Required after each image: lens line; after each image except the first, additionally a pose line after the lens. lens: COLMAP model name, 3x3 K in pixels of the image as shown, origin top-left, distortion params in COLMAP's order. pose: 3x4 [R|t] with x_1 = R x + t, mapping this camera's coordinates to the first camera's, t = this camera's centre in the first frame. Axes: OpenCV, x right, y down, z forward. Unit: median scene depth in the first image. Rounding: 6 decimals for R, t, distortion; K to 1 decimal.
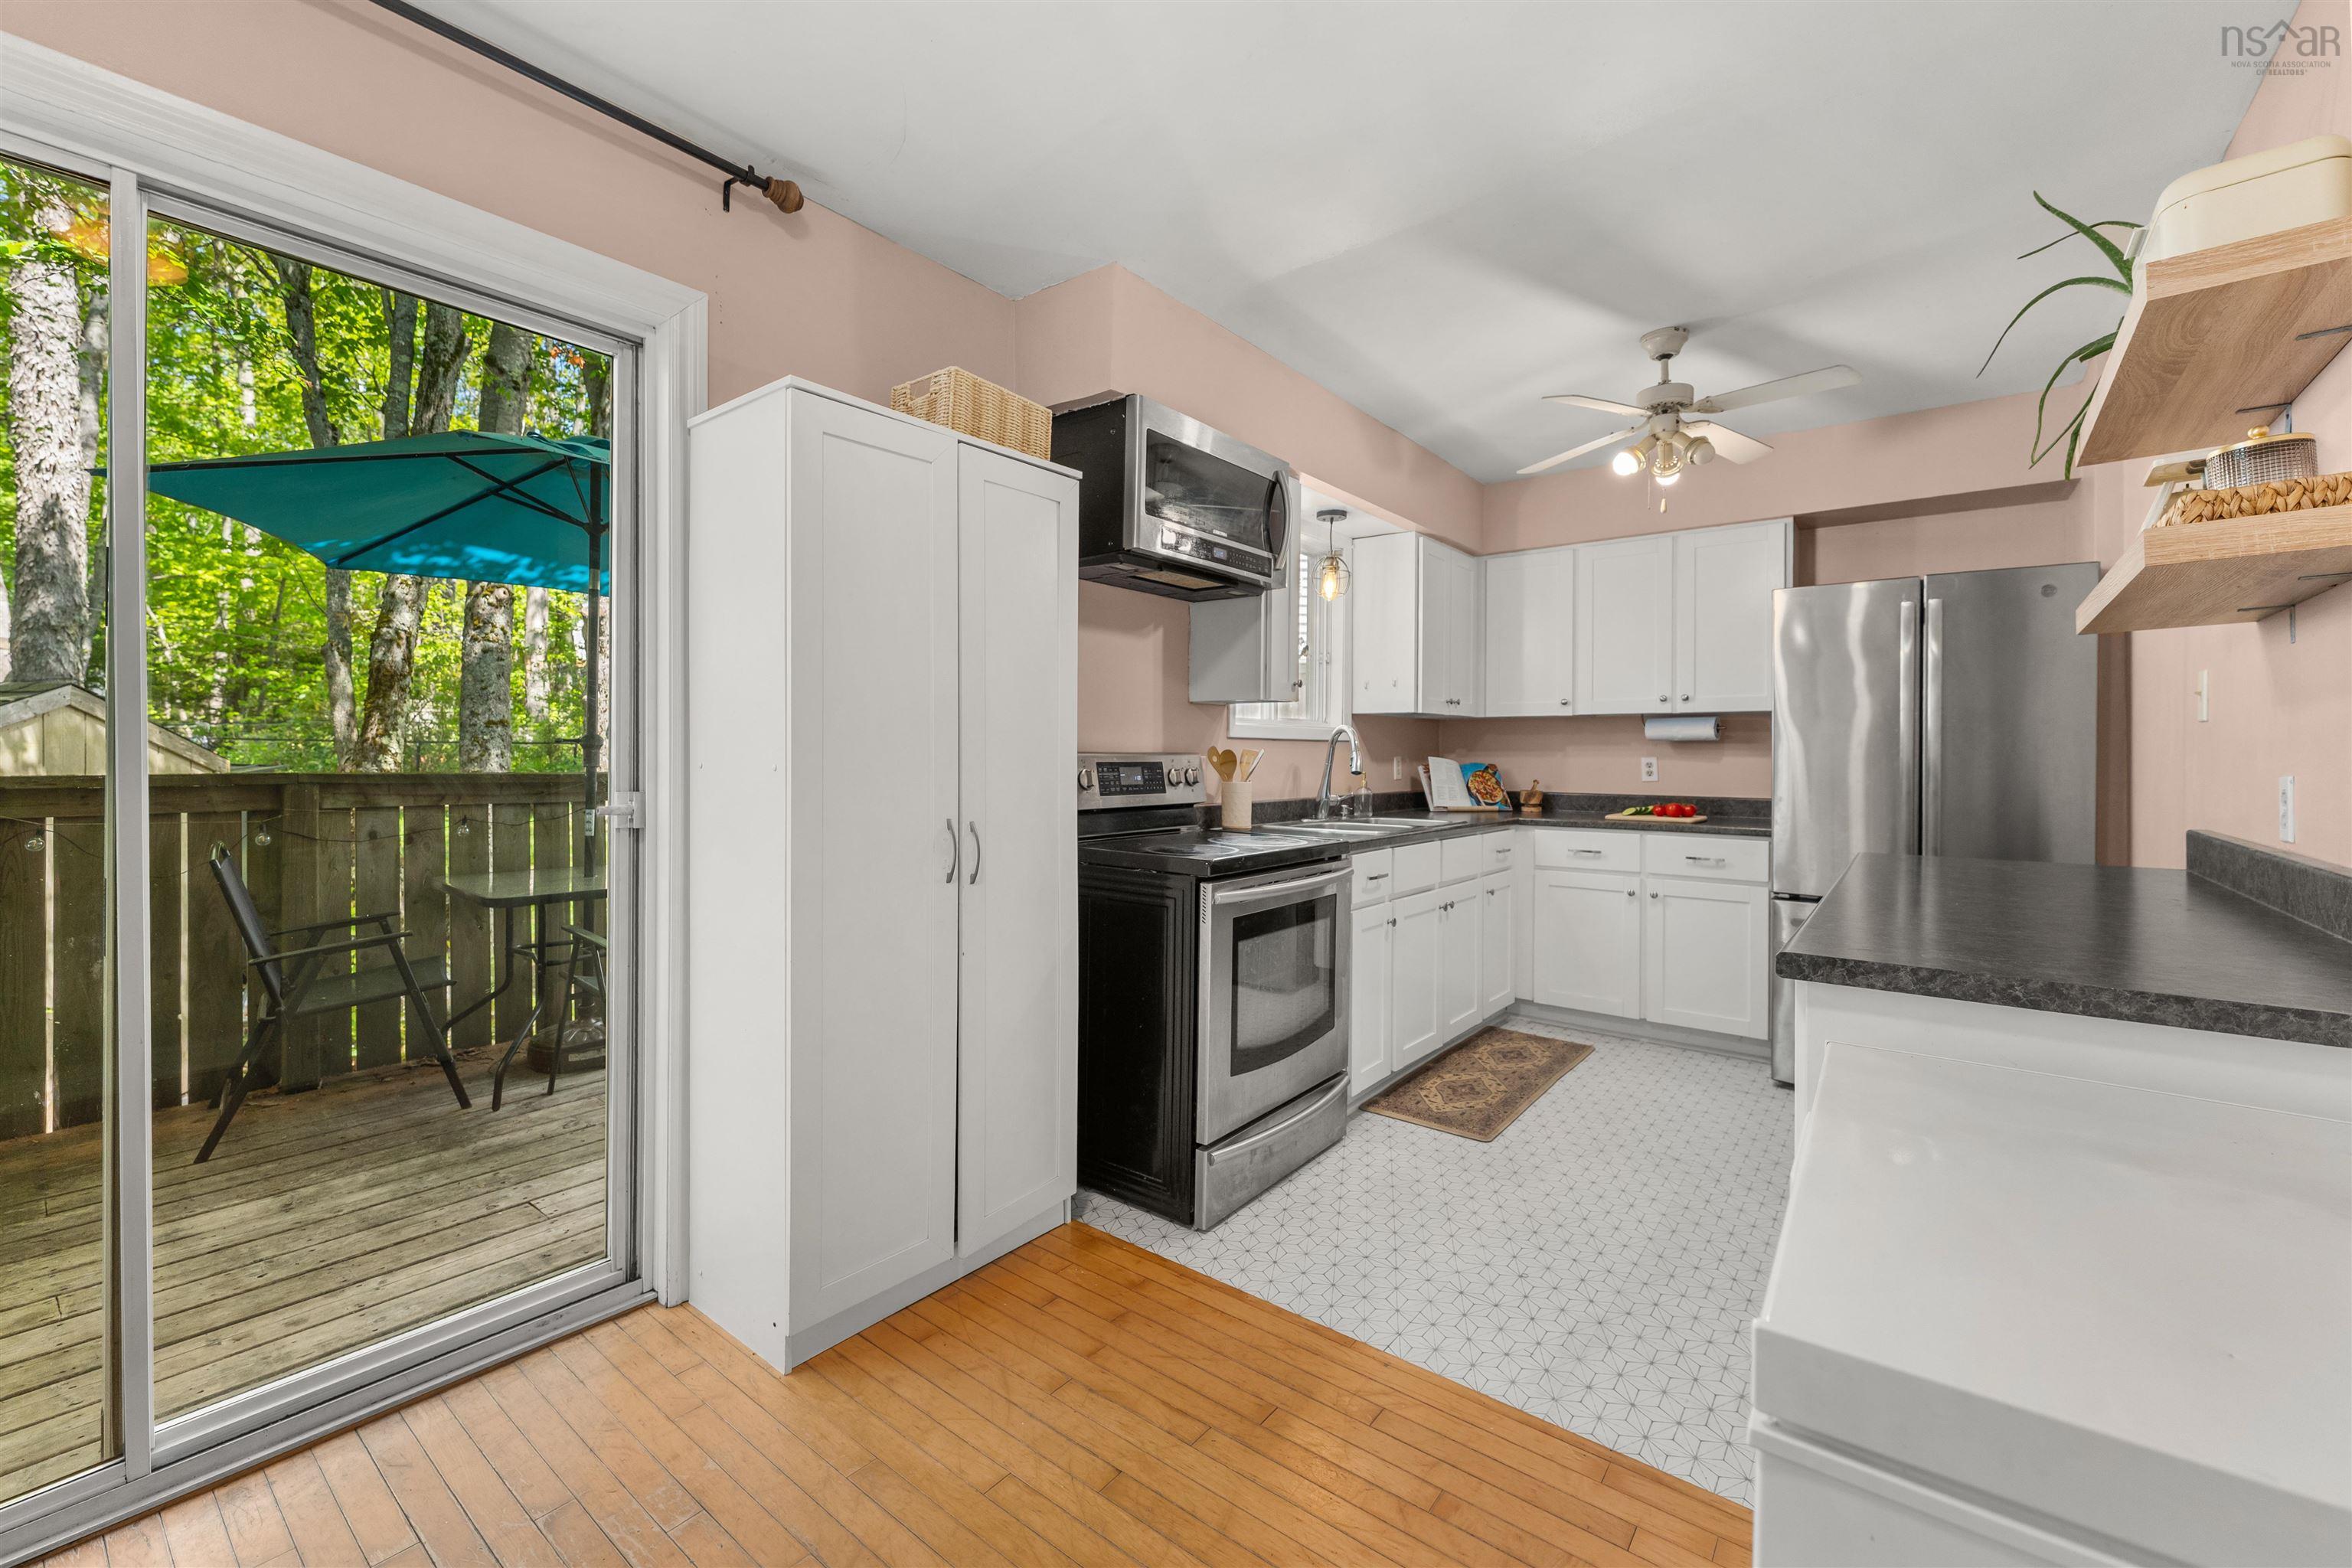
lens RADIAL K [[962.7, 0, 1178.1], [0, 962.7, 768.7], [0, 0, 1]] dist [-0.000458, -0.000267]
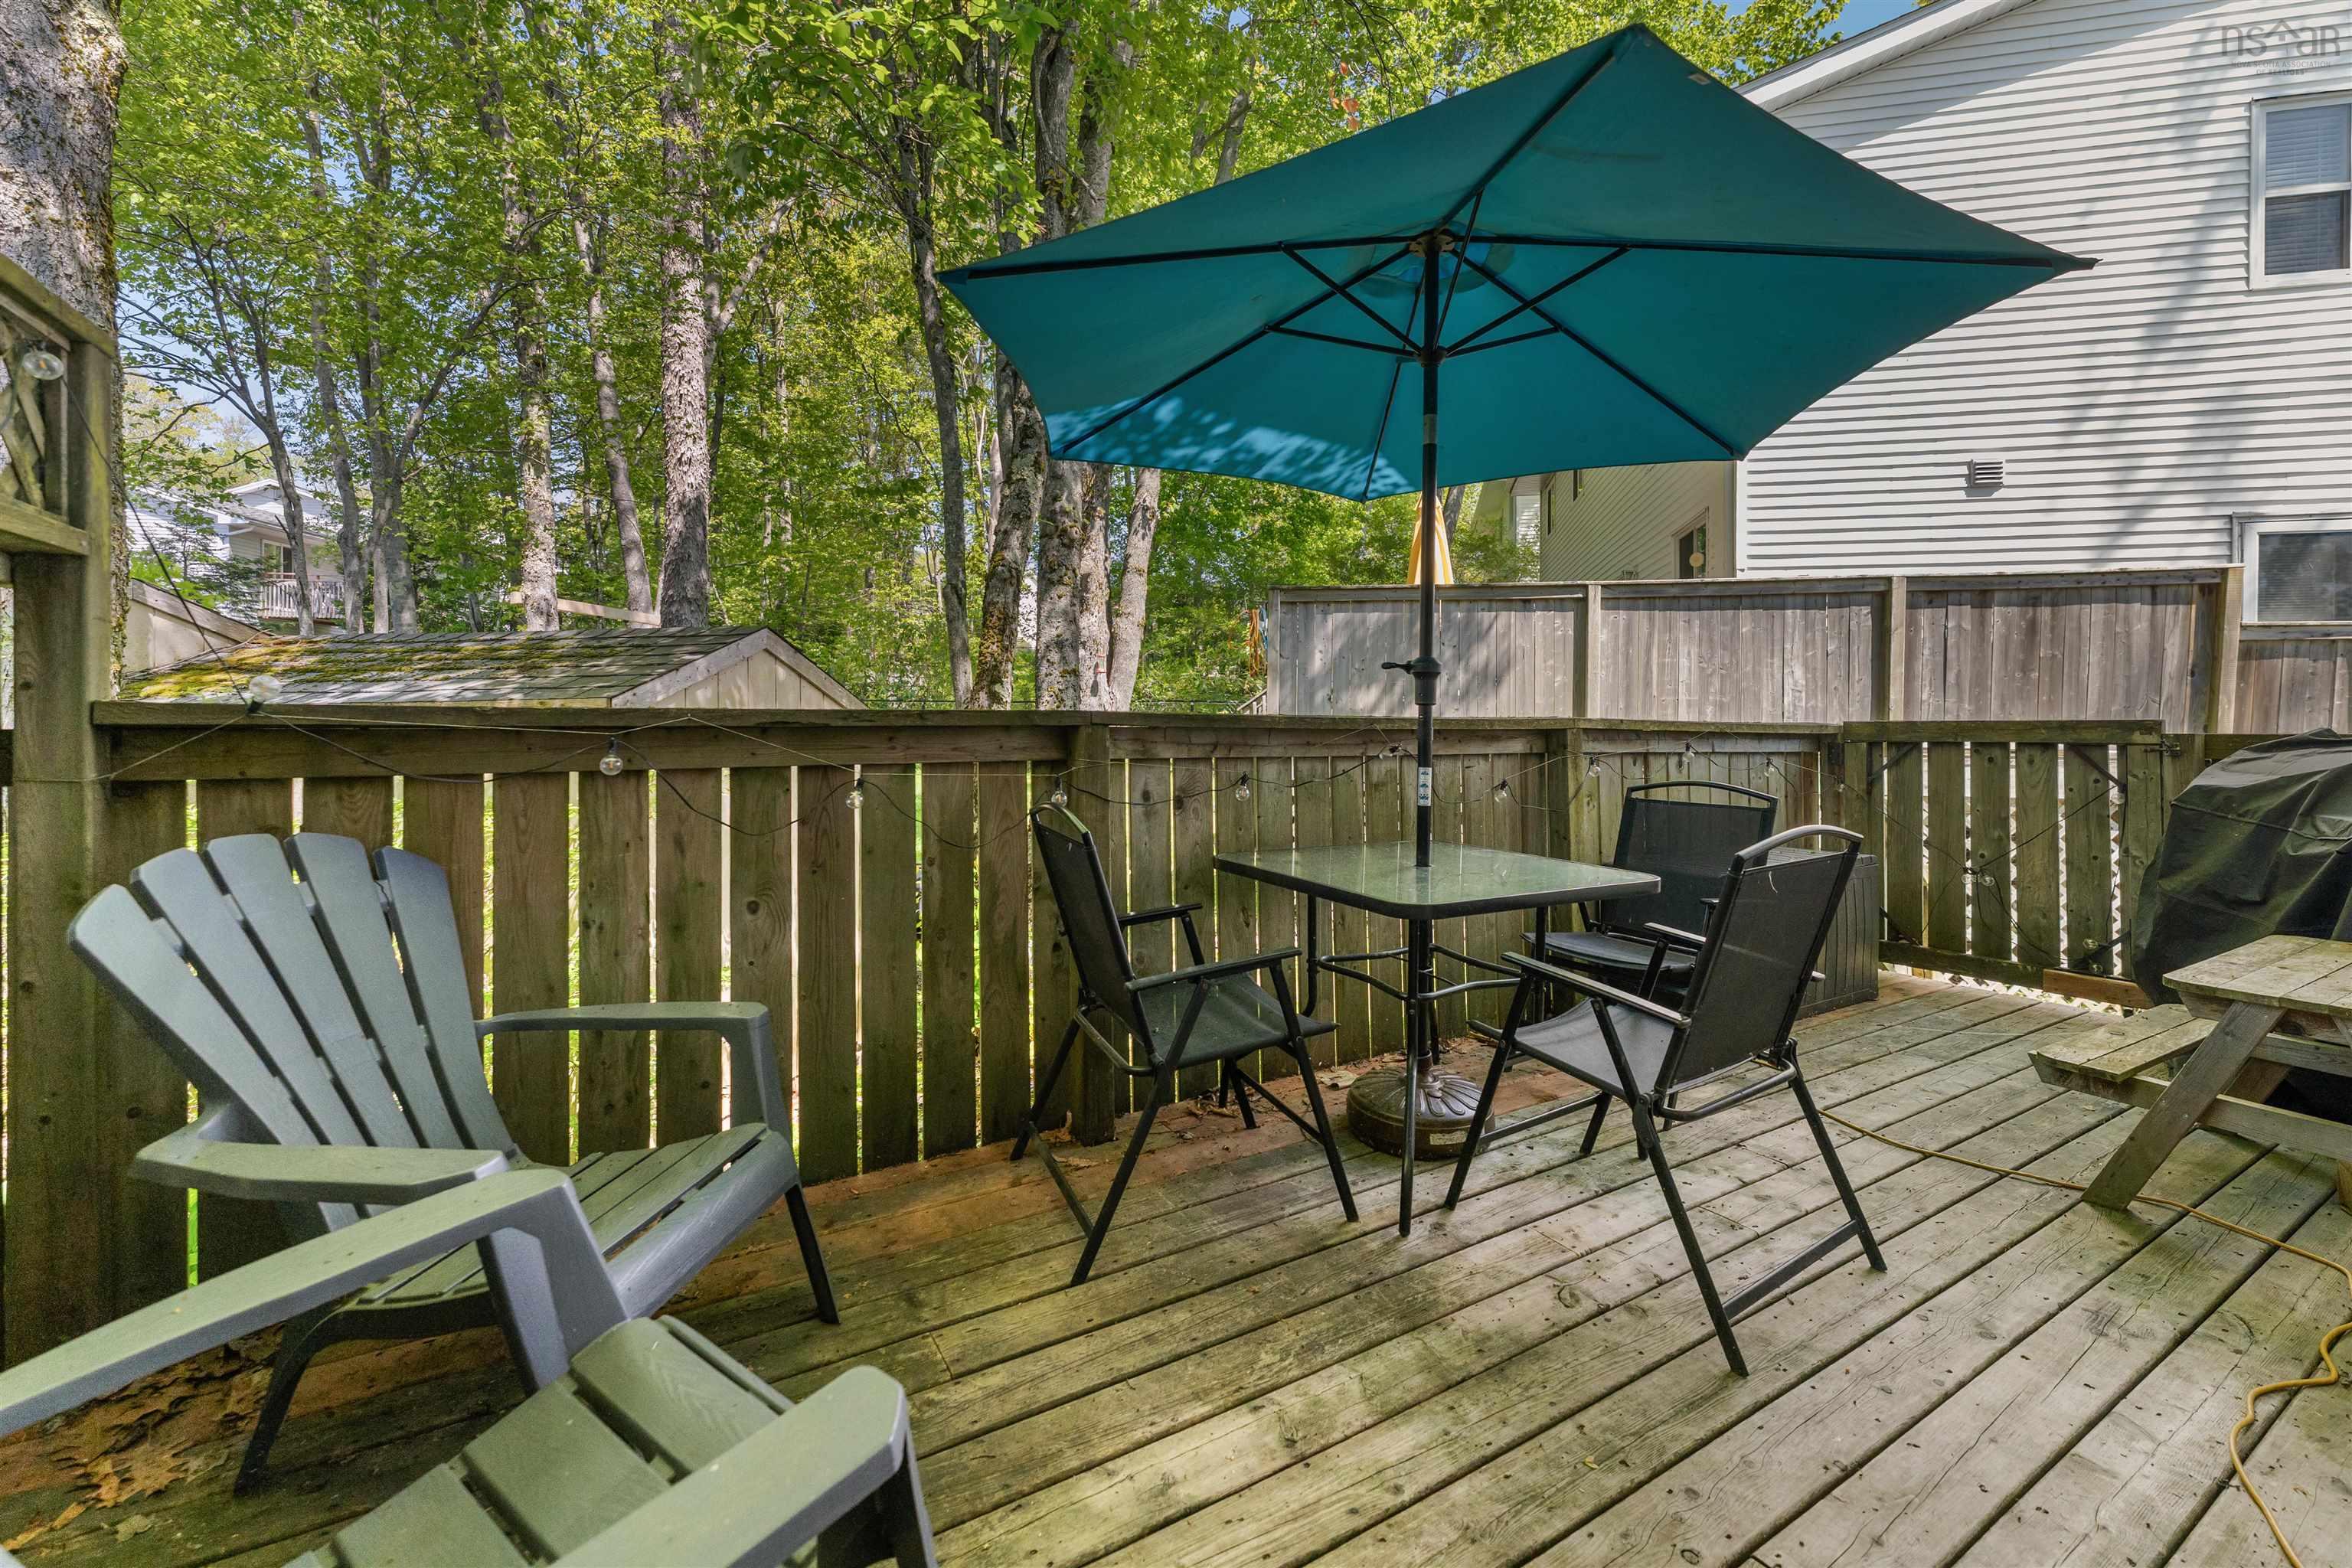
lens RADIAL K [[976.2, 0, 1173.7], [0, 976.2, 721.9], [0, 0, 1]] dist [0.001011, -0.000030]
pose [[0.935430, -0.002999, -0.353498, -0.579338], [0.000351, 0.999971, -0.007555, 0.017971], [0.353511, 0.006943, 0.935405, 0.312520]]
